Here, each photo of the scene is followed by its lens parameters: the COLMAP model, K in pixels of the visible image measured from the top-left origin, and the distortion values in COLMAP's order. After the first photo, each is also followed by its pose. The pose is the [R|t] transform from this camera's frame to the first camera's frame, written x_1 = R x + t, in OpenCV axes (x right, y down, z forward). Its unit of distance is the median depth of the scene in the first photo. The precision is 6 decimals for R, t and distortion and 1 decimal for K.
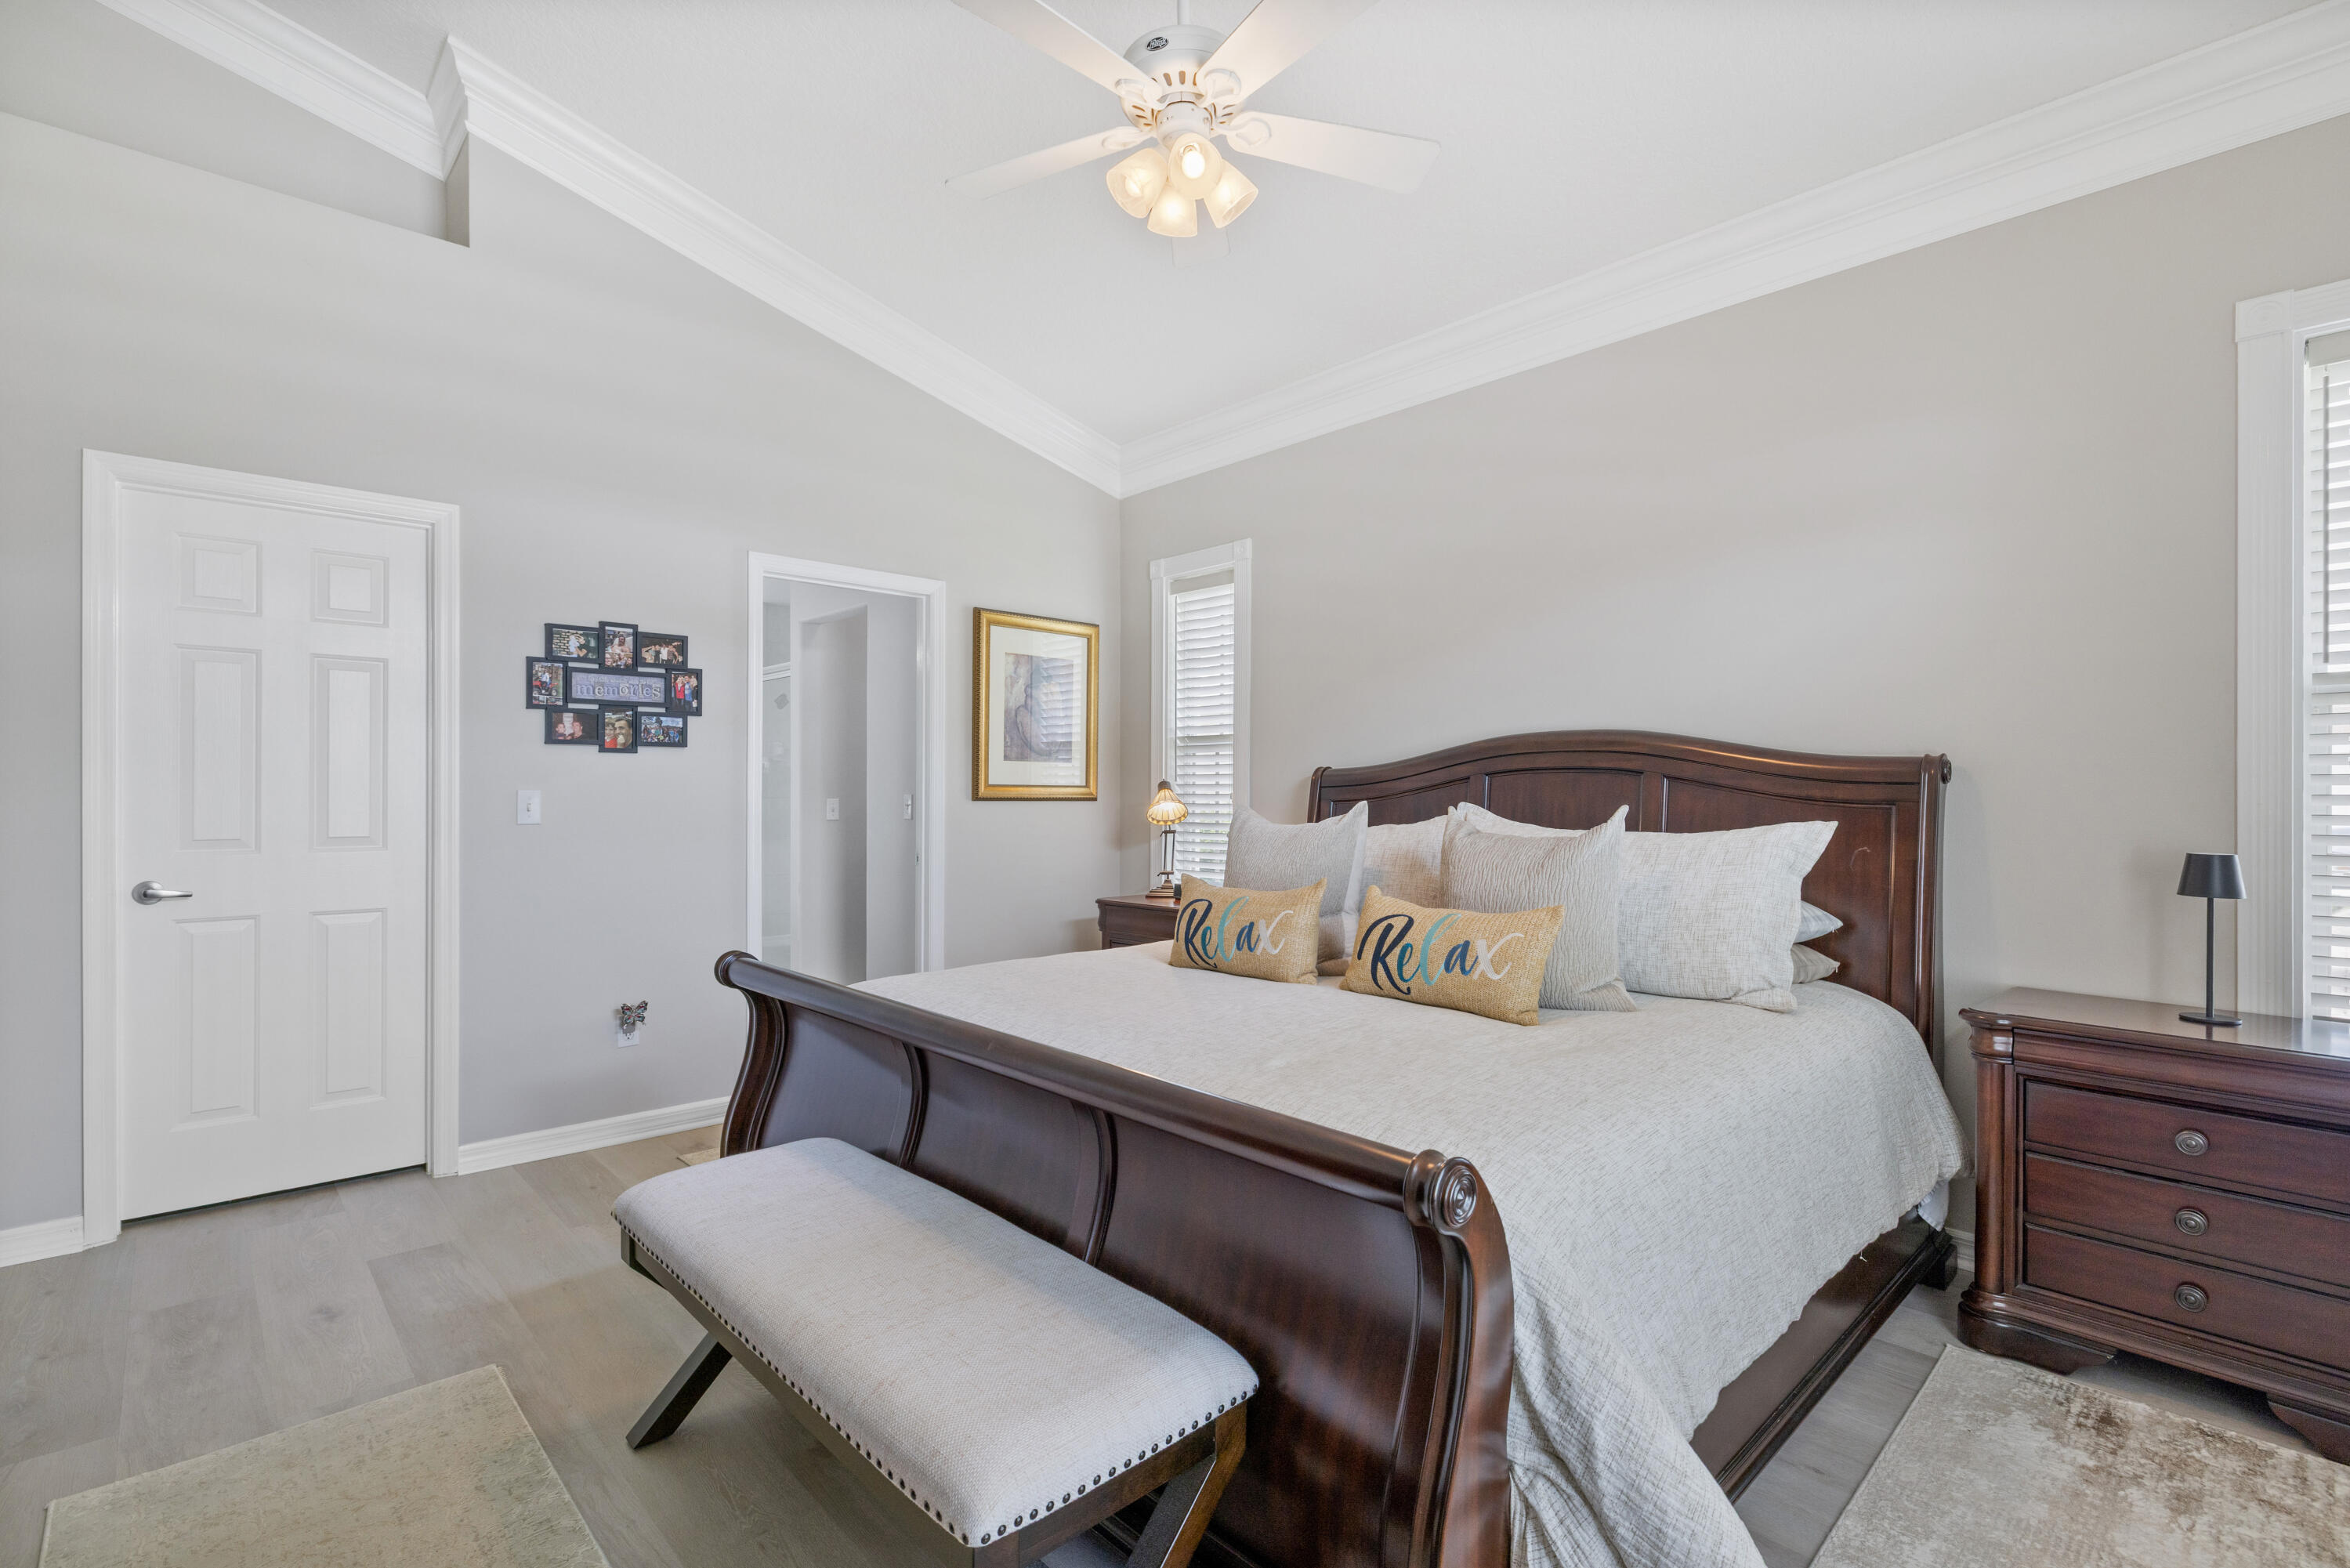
lens RADIAL K [[1068.0, 0, 1175.0], [0, 1068.0, 784.0], [0, 0, 1]] dist [0.000378, 0.000038]
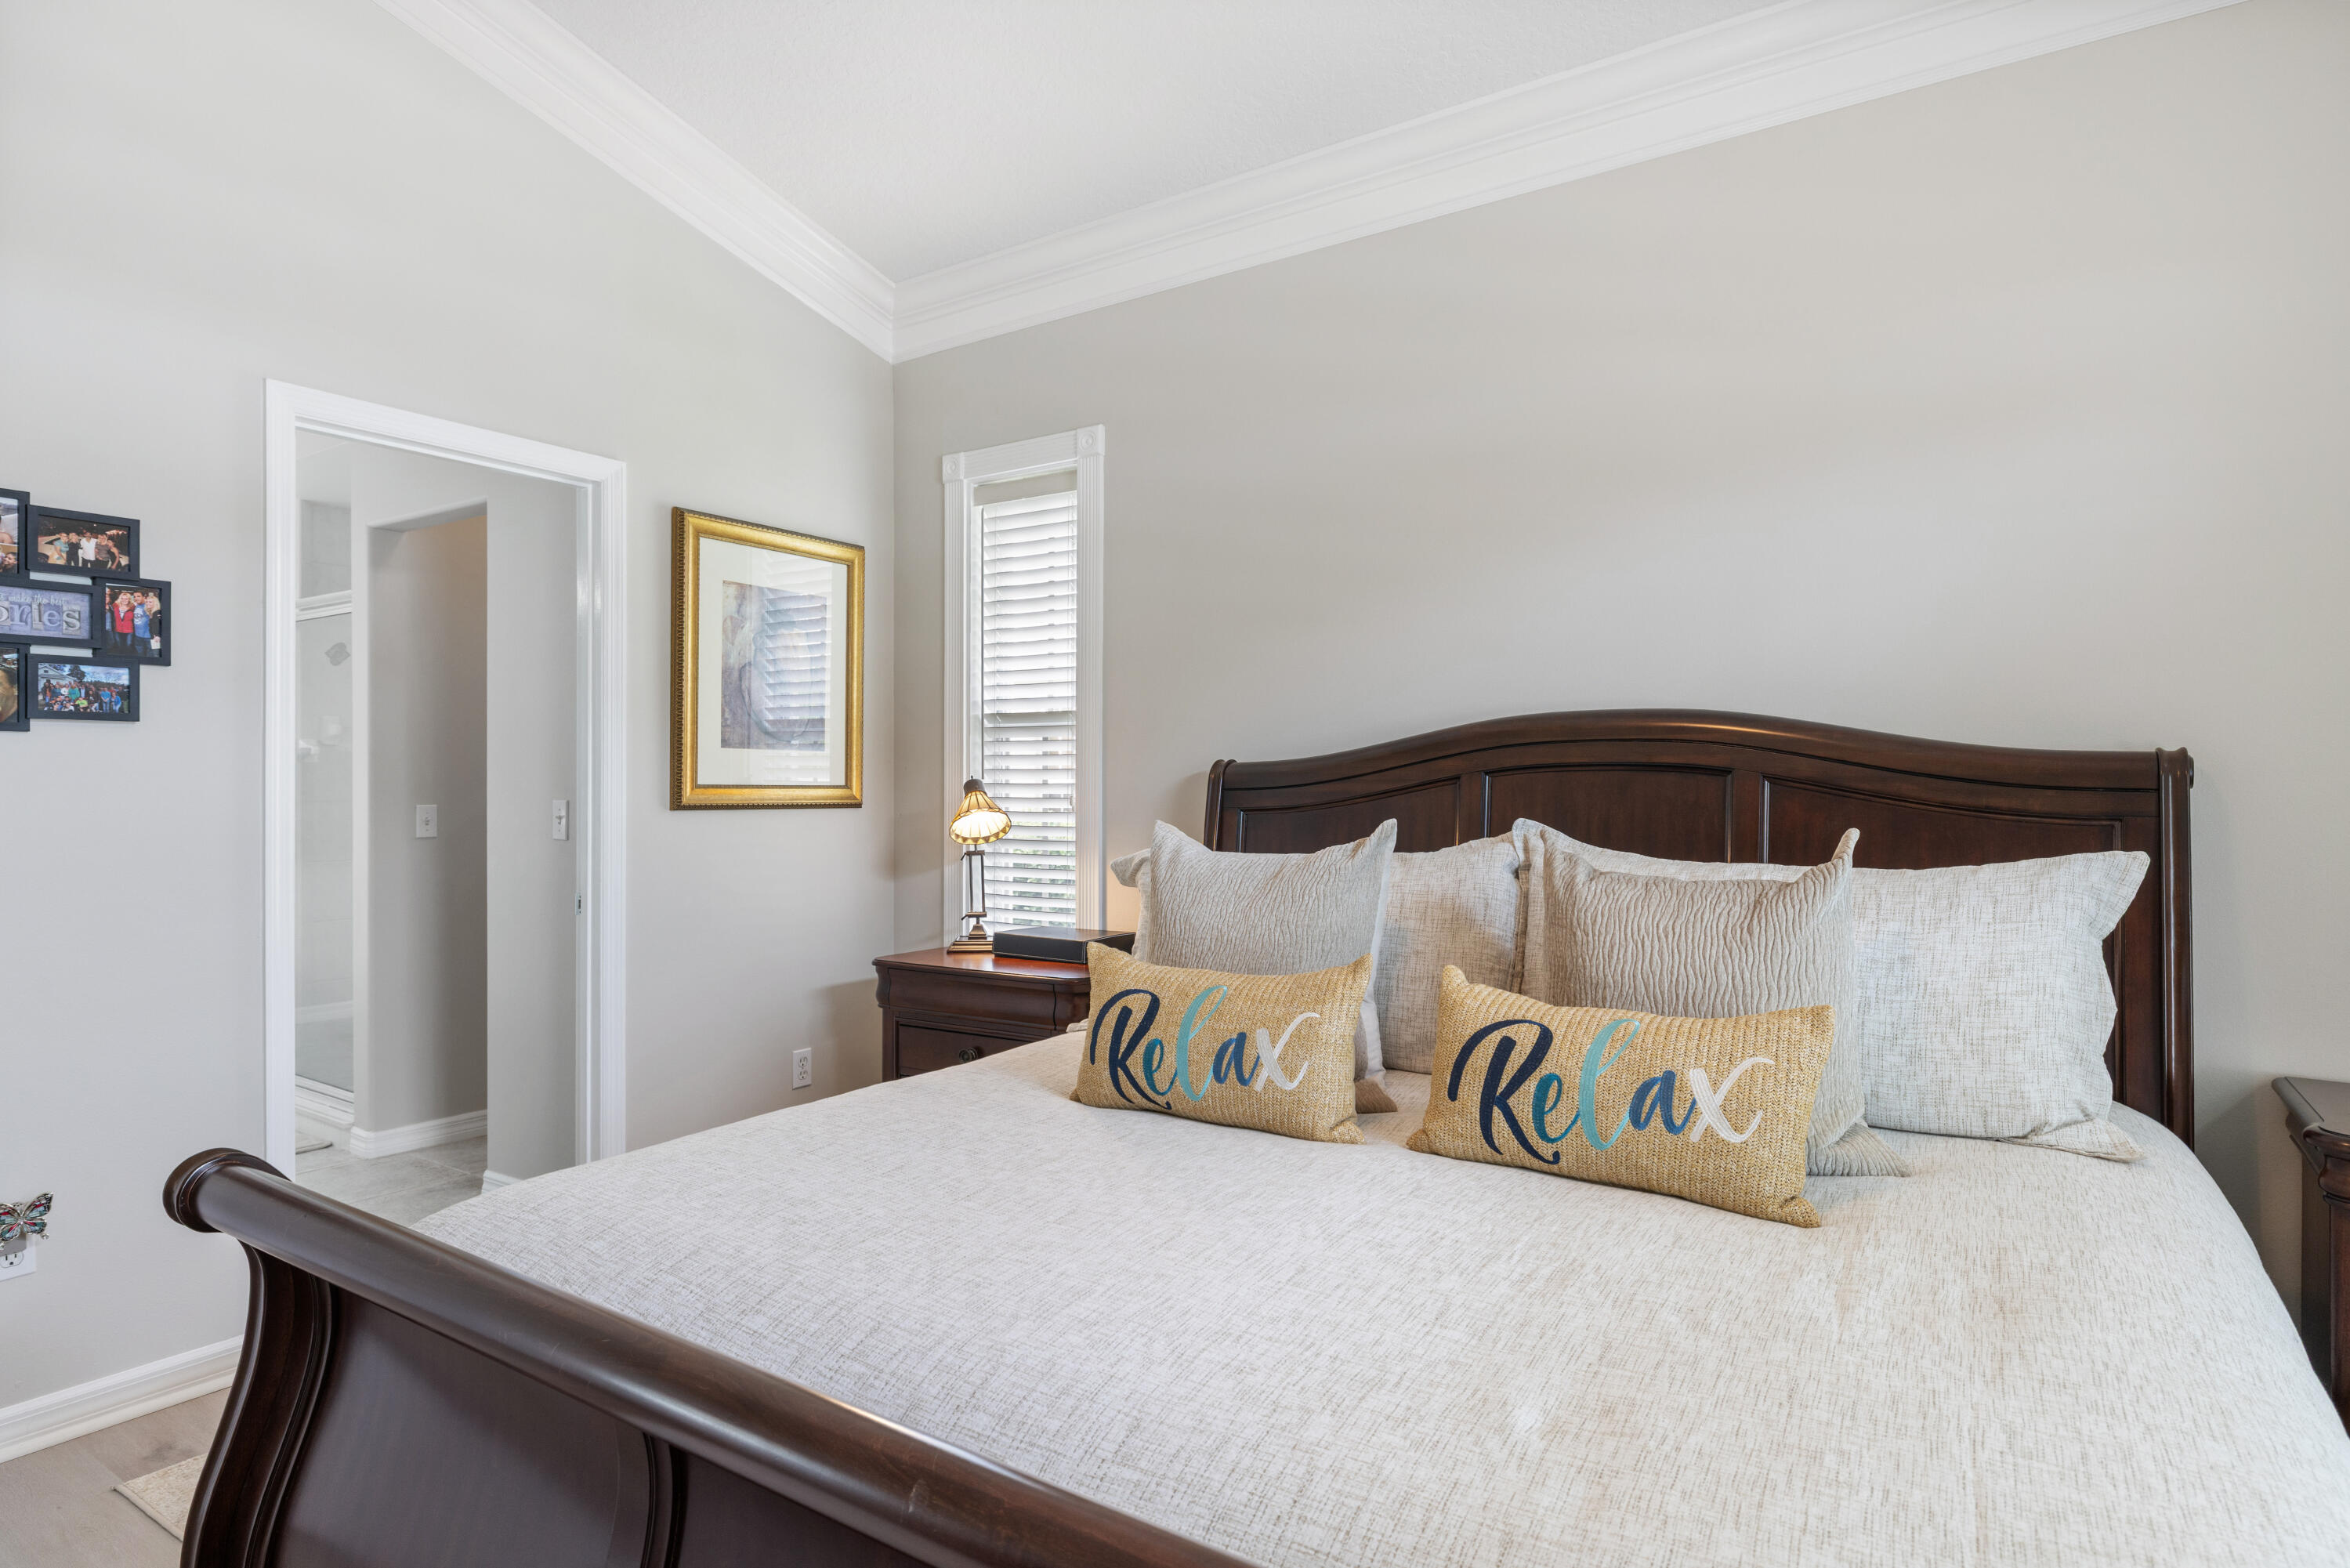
lens RADIAL K [[1260.3, 0, 1172.6], [0, 1260.3, 780.9], [0, 0, 1]] dist [-0.000890, 0.000394]
pose [[0.973766, -0.000827, 0.227551, -0.087932], [-0.000513, 0.999983, 0.005828, -0.008132], [-0.227551, -0.005791, 0.973749, 0.252748]]
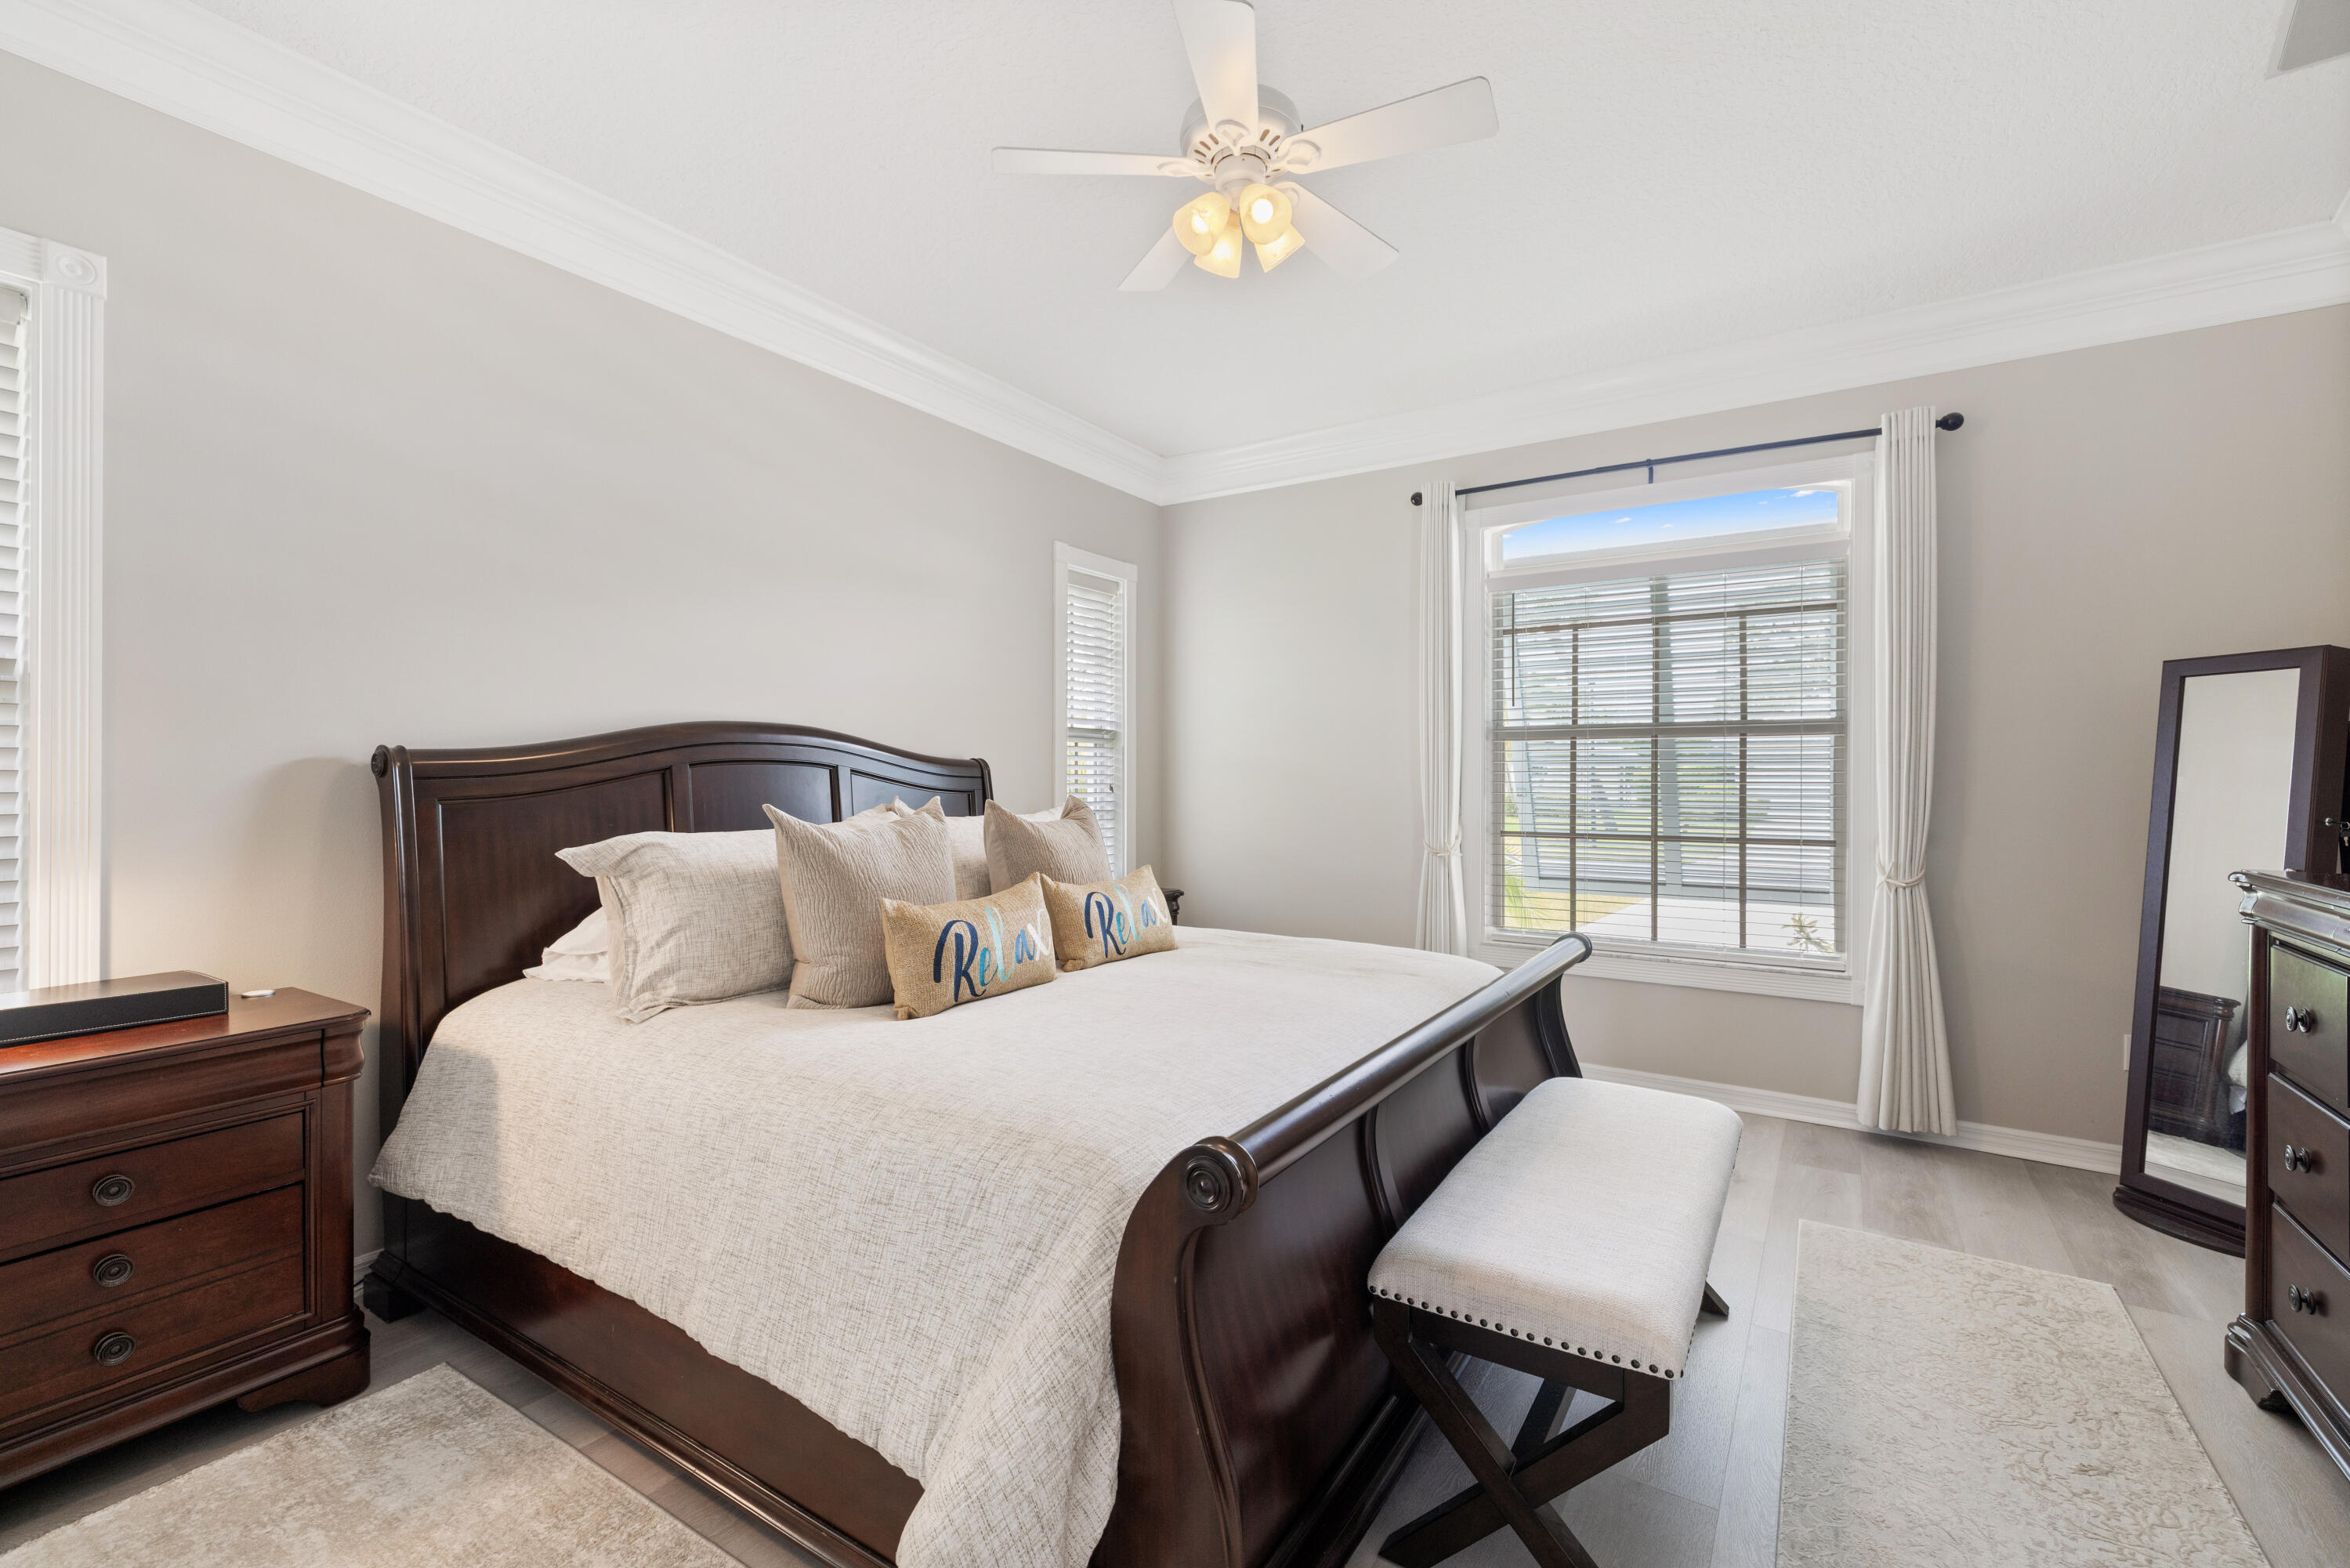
lens RADIAL K [[1022.3, 0, 1170.3], [0, 1022.3, 766.6], [0, 0, 1]] dist [0.001662, -0.000238]
pose [[-0.237858, 0.005152, 0.971286, -0.601880], [-0.010173, 0.999918, -0.007795, -0.004786], [-0.971247, -0.011735, -0.237786, 0.798082]]
